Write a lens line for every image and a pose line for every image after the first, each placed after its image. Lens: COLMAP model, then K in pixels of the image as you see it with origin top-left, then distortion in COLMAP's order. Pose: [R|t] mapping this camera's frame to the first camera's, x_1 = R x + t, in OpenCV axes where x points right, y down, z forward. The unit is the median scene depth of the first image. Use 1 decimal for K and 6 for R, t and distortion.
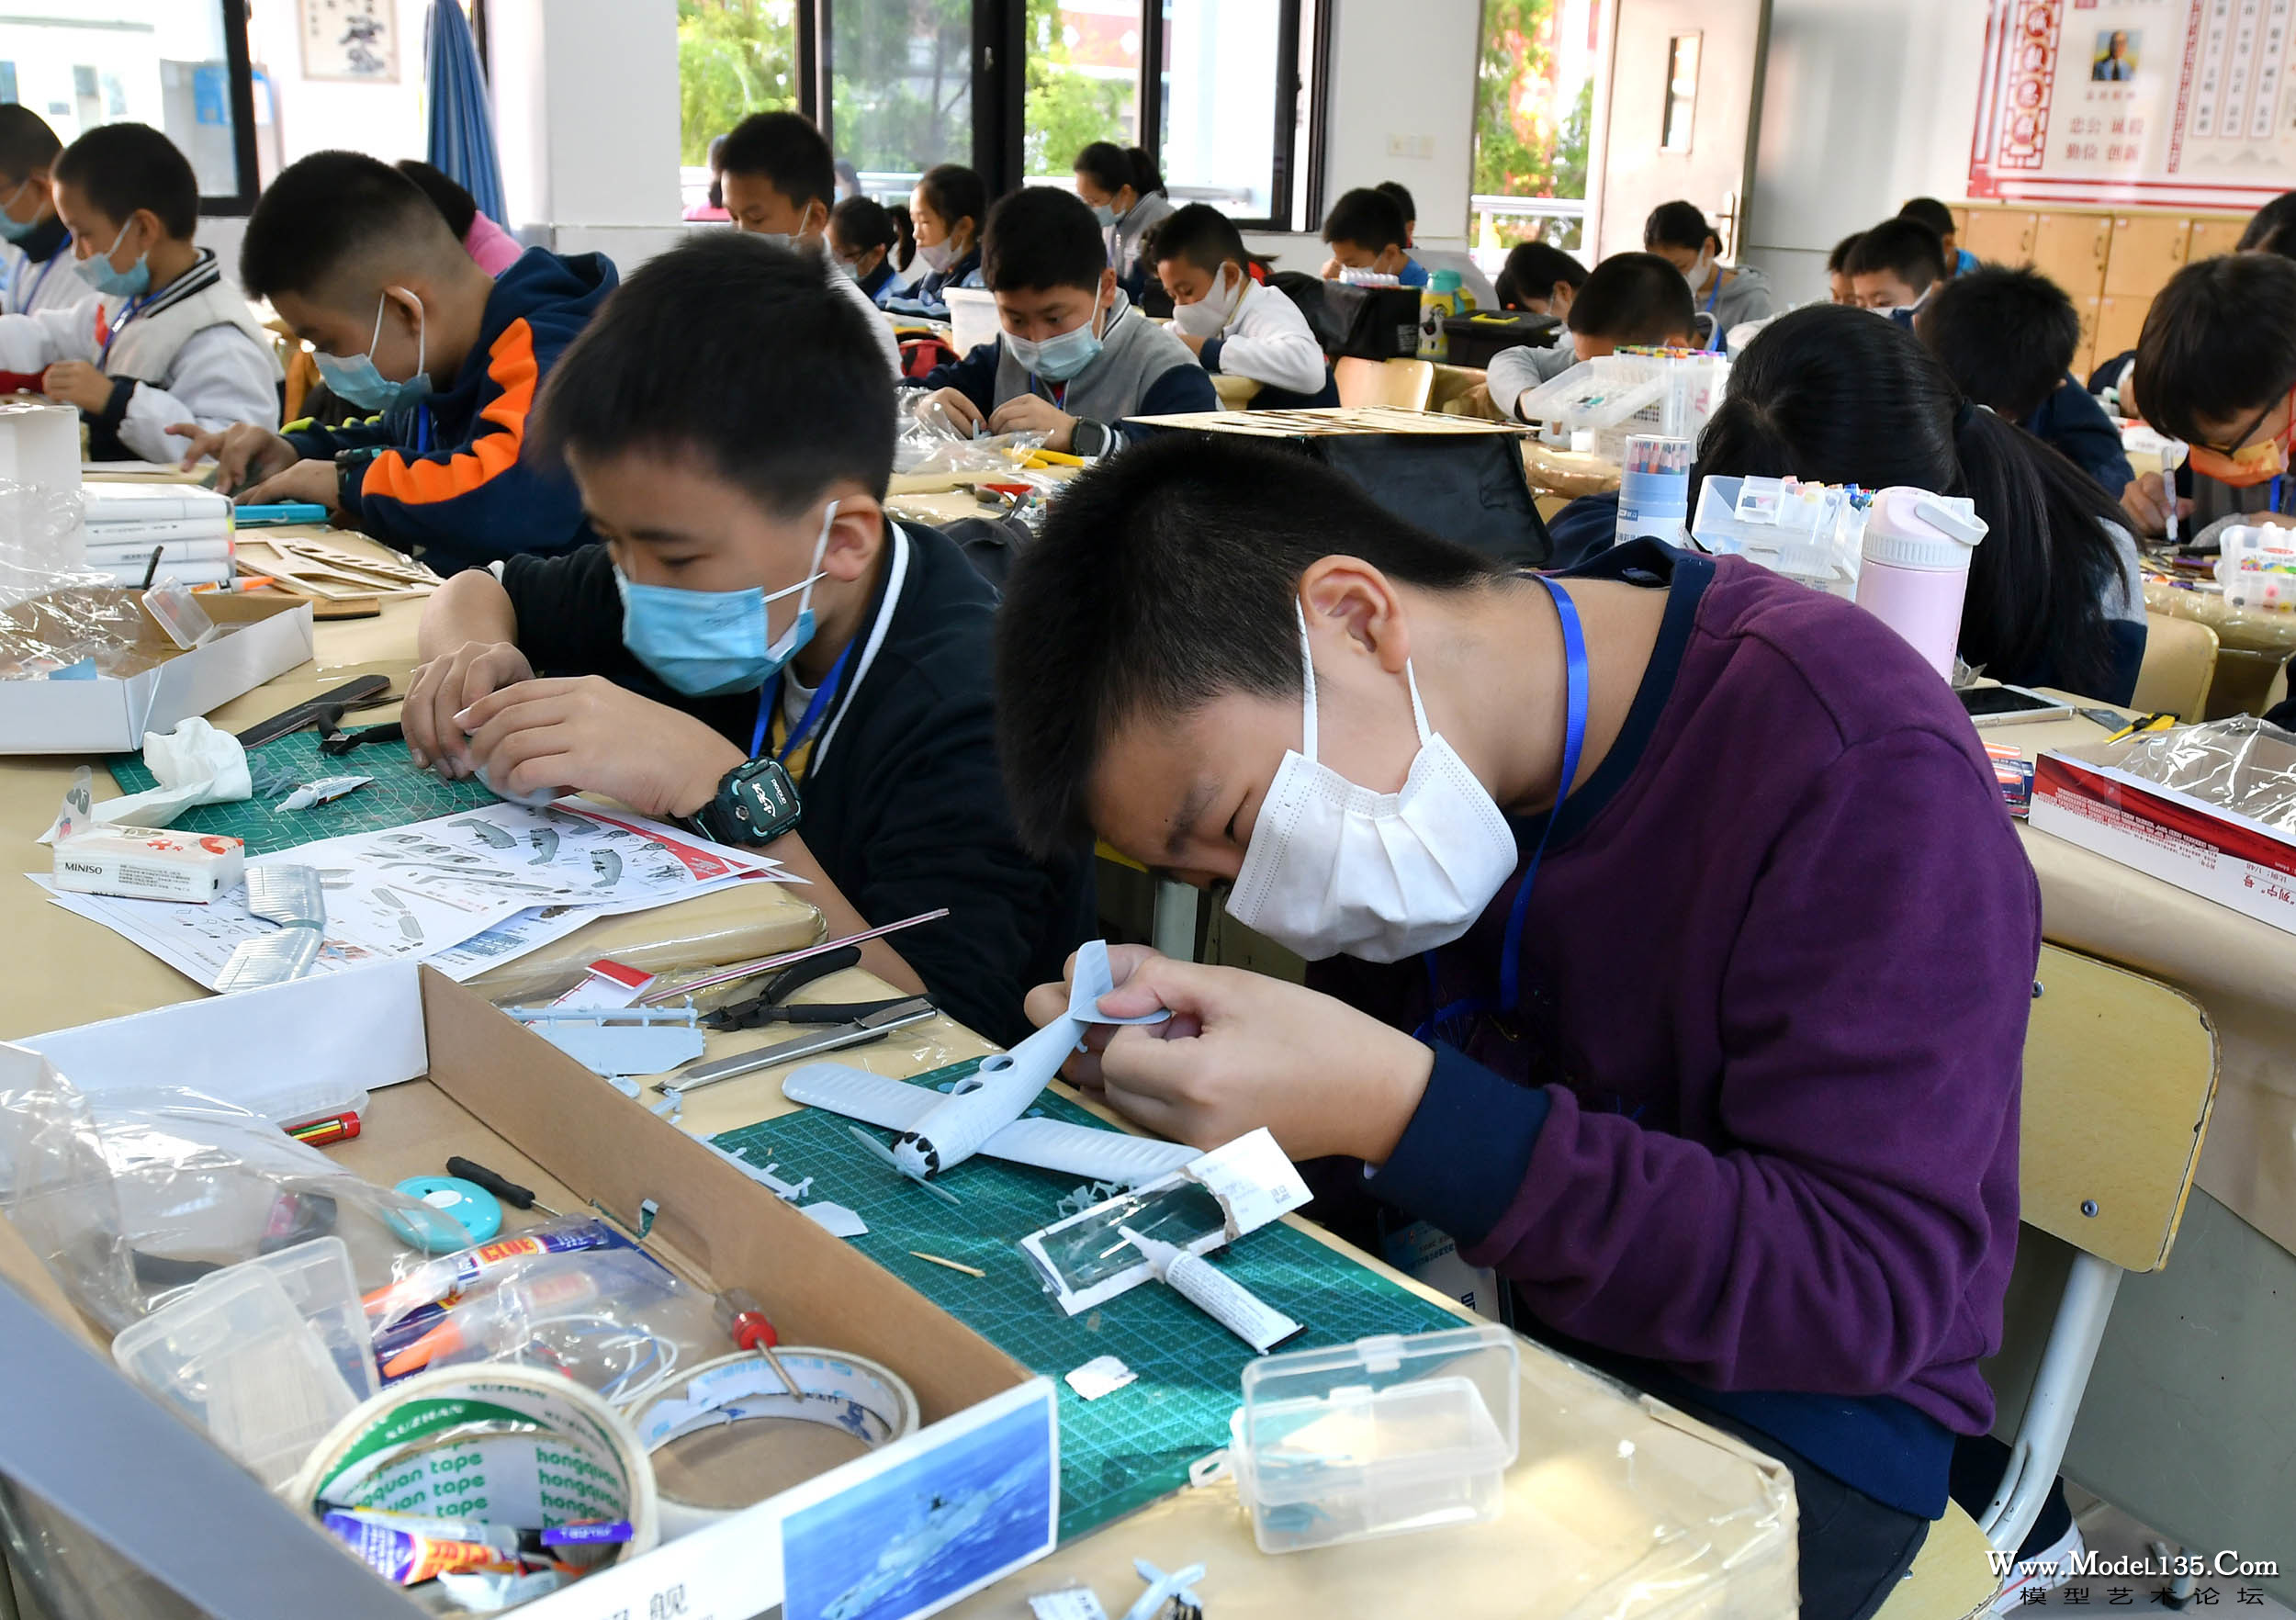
lens RADIAL K [[2292.4, 0, 1146.5], [0, 2292.4, 824.3], [0, 0, 1]] dist [-0.008885, 0.000000]
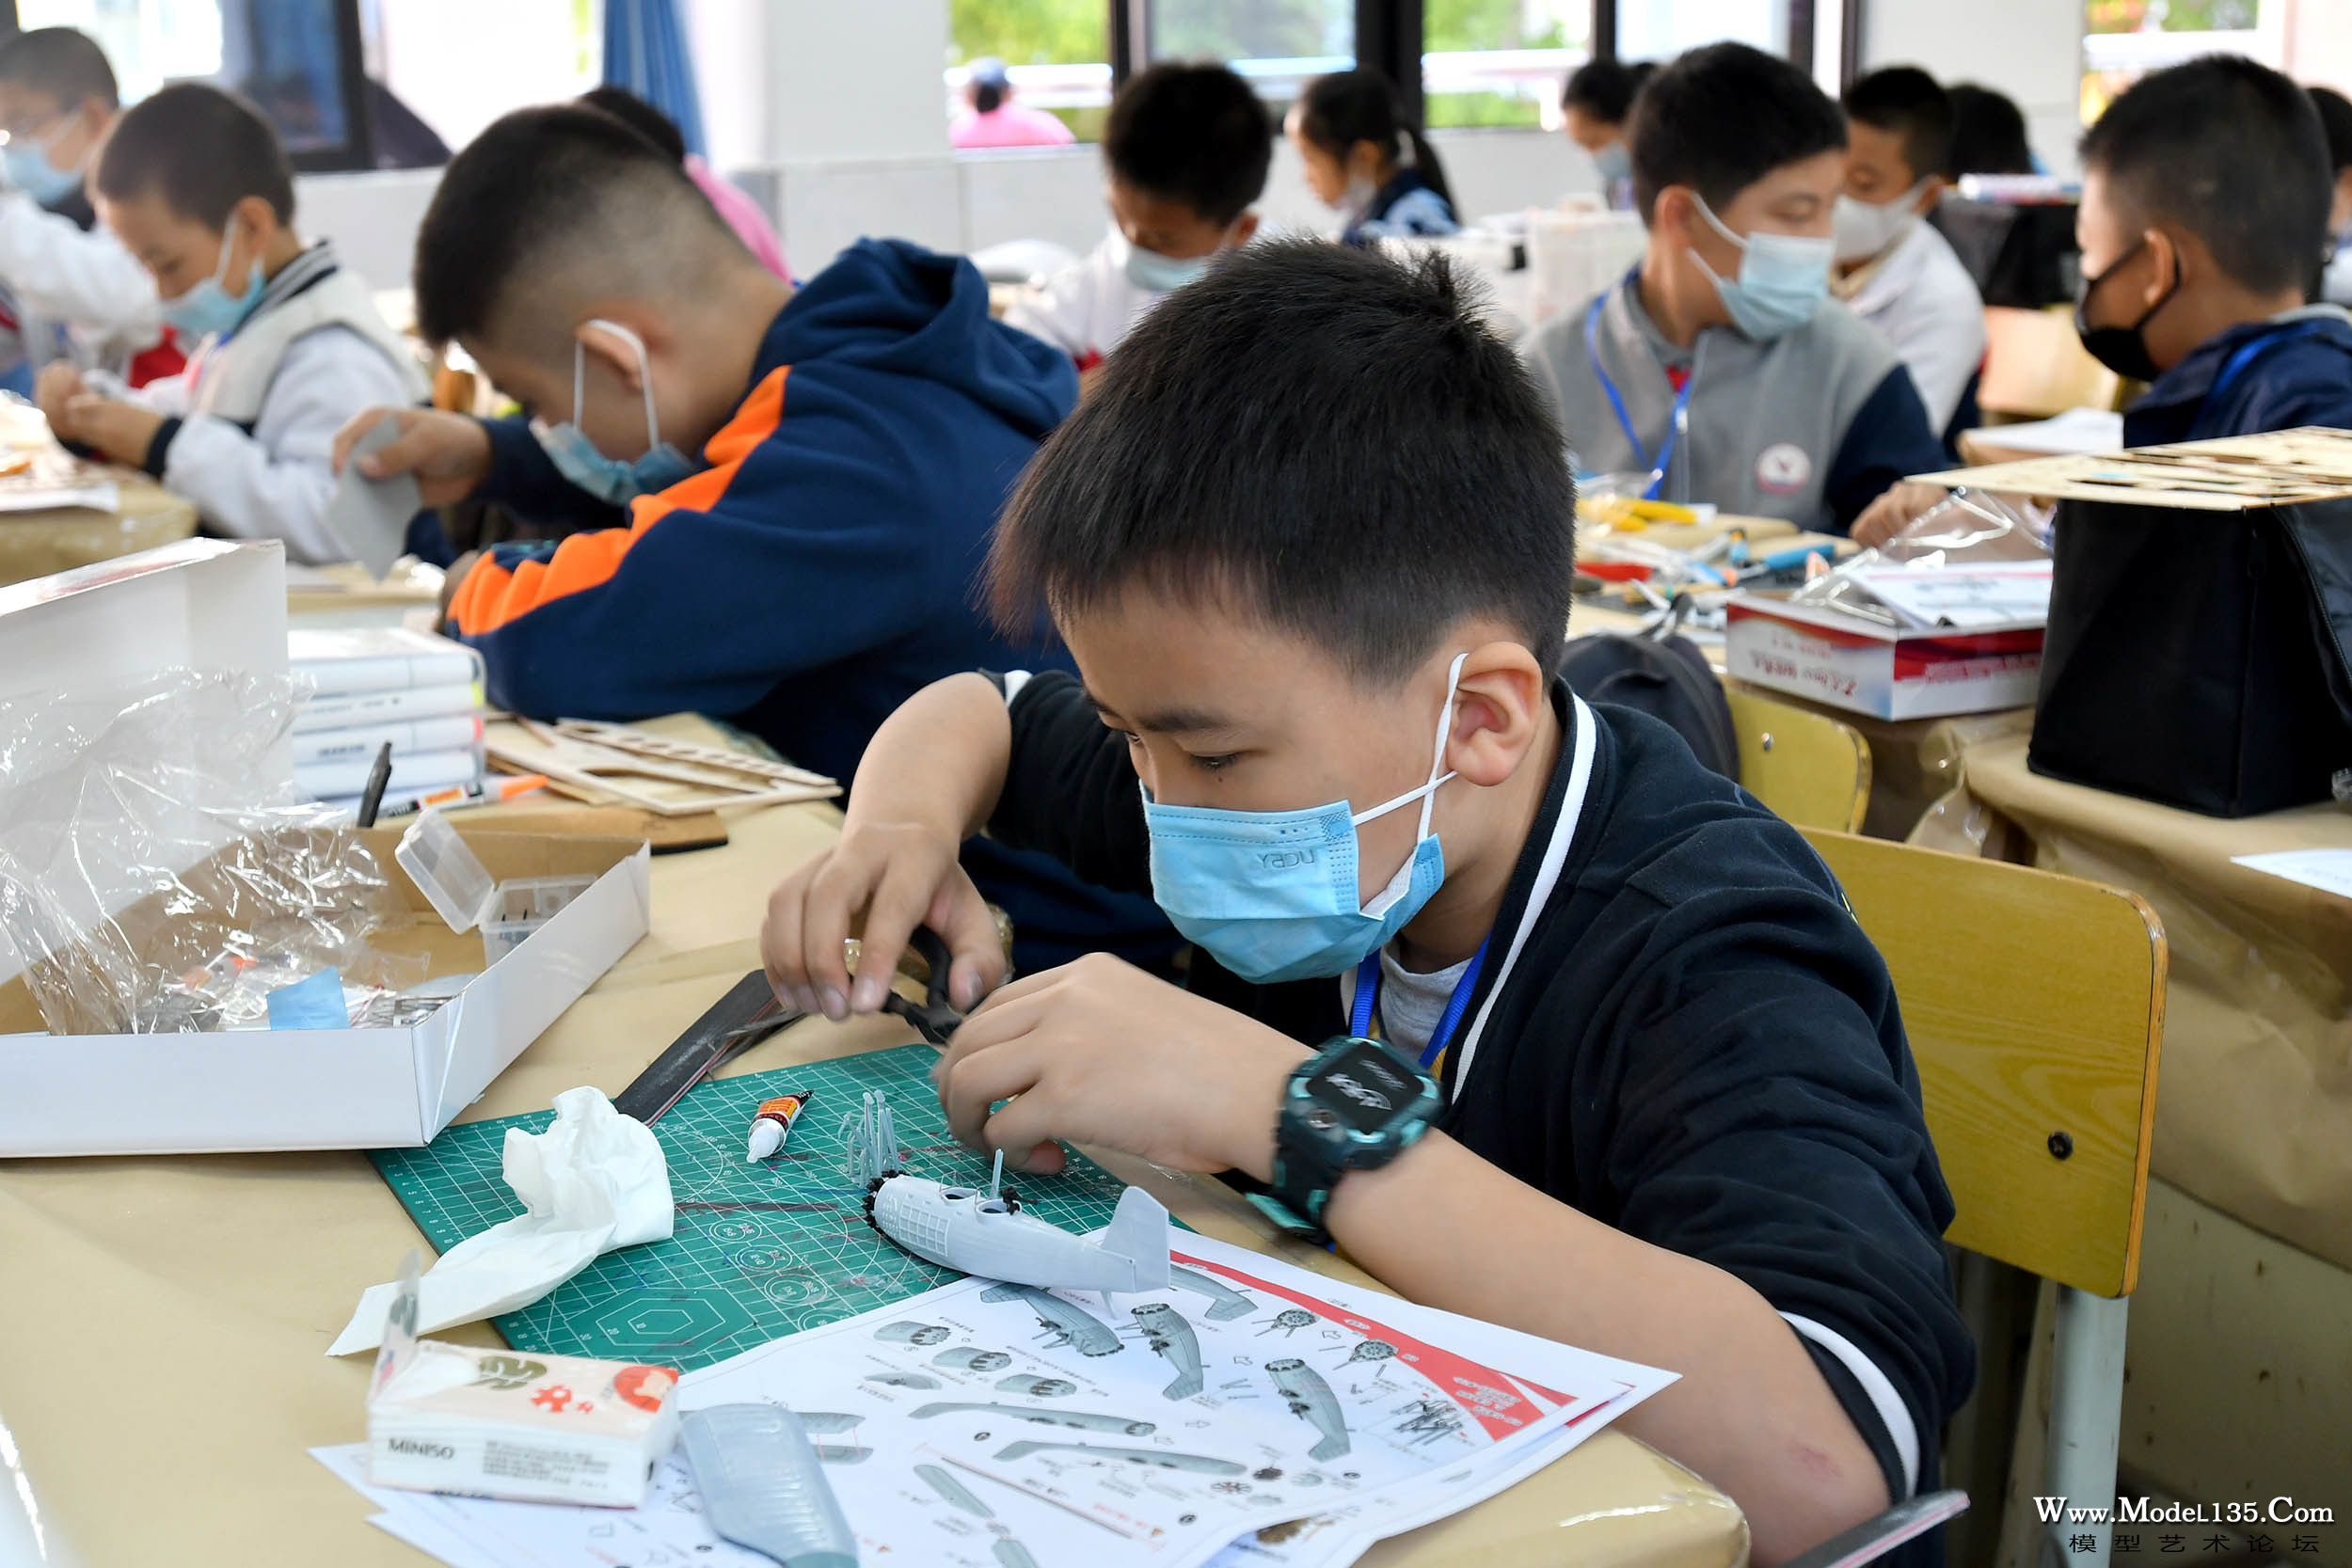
lens RADIAL K [[2954.1, 0, 1179.9], [0, 2954.1, 780.3], [0, 0, 1]] dist [-0.070533, 0.000000]
pose [[0.998154, -0.010006, -0.059900, -0.169488], [0.007765, 0.999266, -0.037523, -0.080313], [0.060231, 0.036988, 0.997499, 0.214949]]
